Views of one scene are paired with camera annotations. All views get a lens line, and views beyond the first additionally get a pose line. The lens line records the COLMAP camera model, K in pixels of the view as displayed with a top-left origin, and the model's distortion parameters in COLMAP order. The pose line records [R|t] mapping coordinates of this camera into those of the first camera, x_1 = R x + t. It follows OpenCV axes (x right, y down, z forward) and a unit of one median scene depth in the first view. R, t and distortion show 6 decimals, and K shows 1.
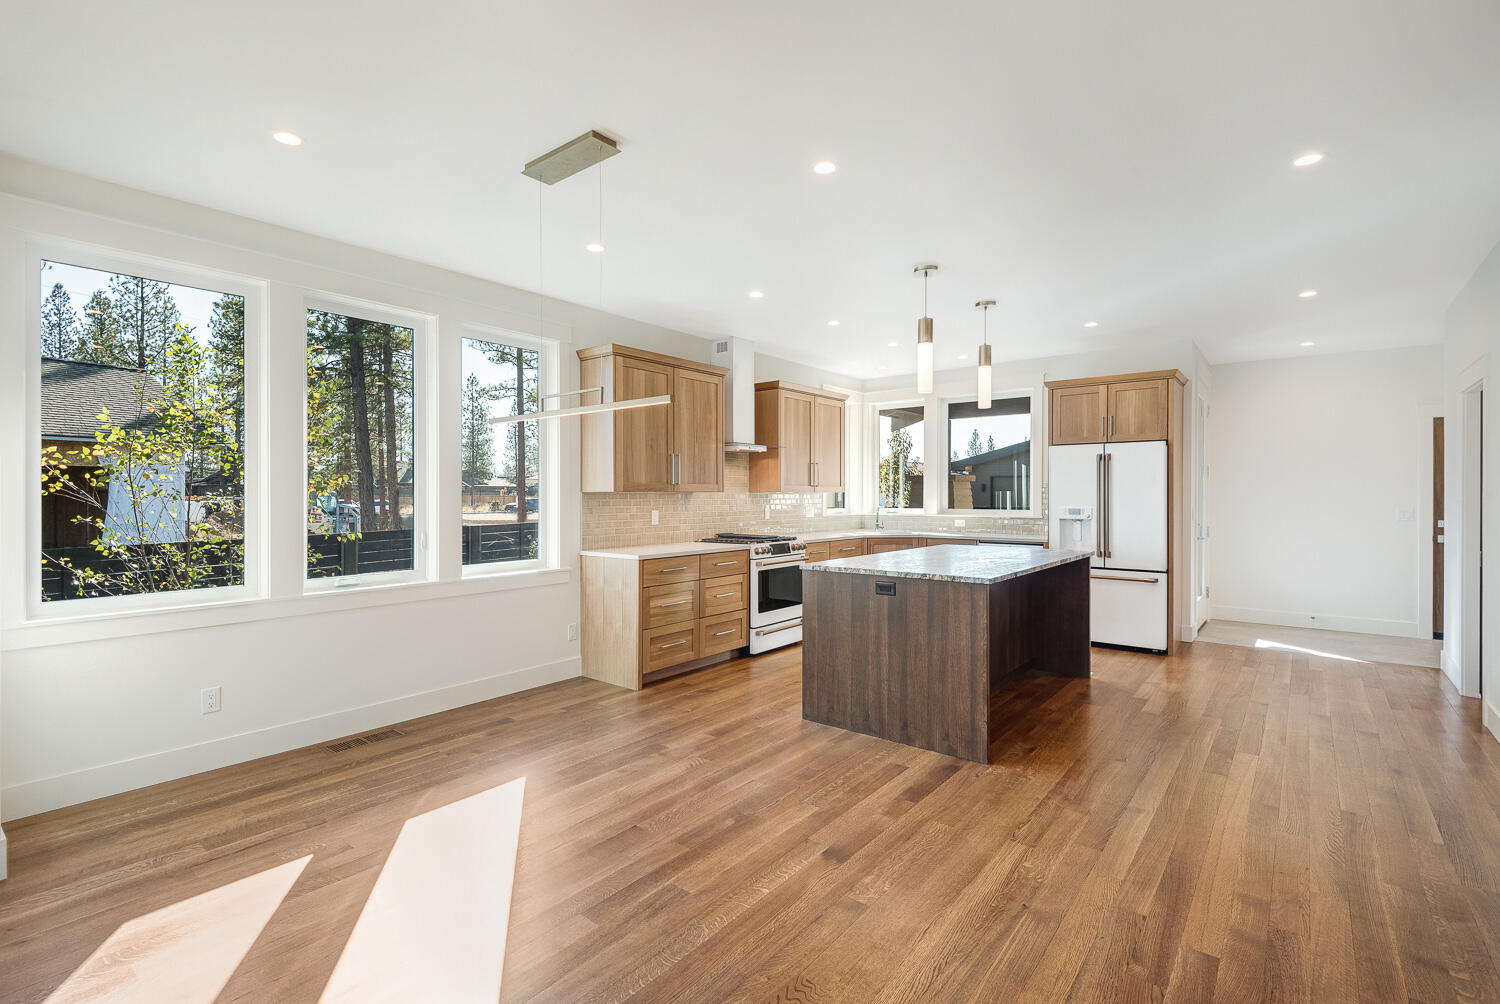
lens RADIAL K [[686.7, 0, 750.1], [0, 686.7, 509.8], [0, 0, 1]] dist [0.034789, -0.021680]
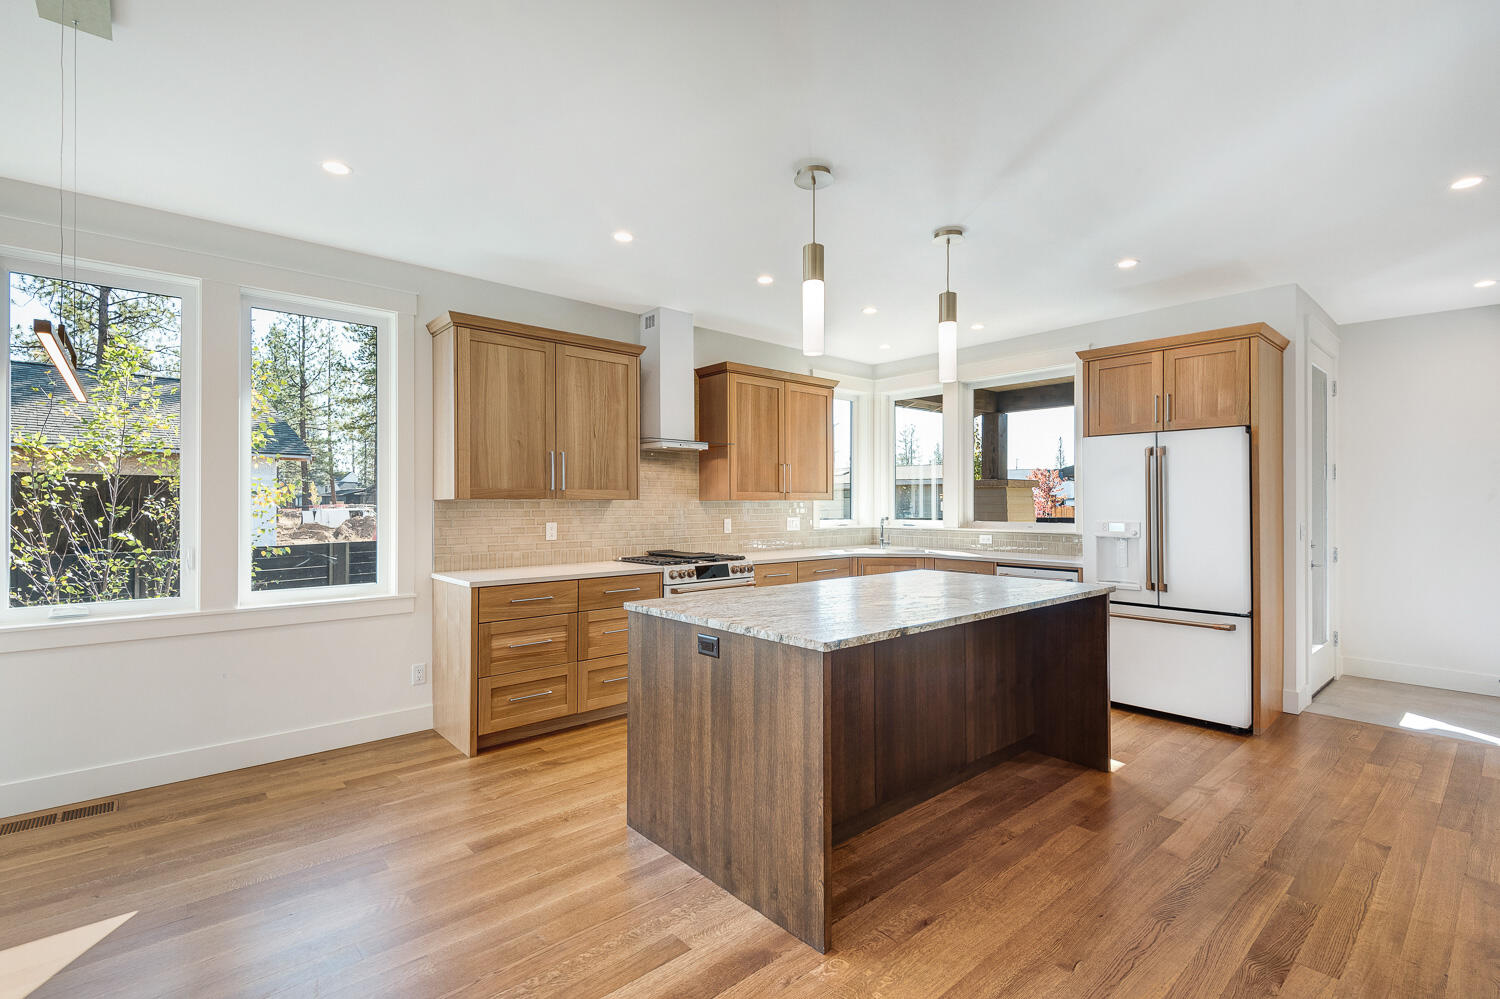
lens RADIAL K [[686.7, 0, 750.1], [0, 686.7, 507.3], [0, 0, 1]] dist [0.034789, -0.021680]
pose [[0.986194, 0.002004, -0.165585, 0.246053], [-0.004666, 0.999866, -0.015690, -0.005640], [0.165531, 0.016246, 0.986071, 0.255021]]
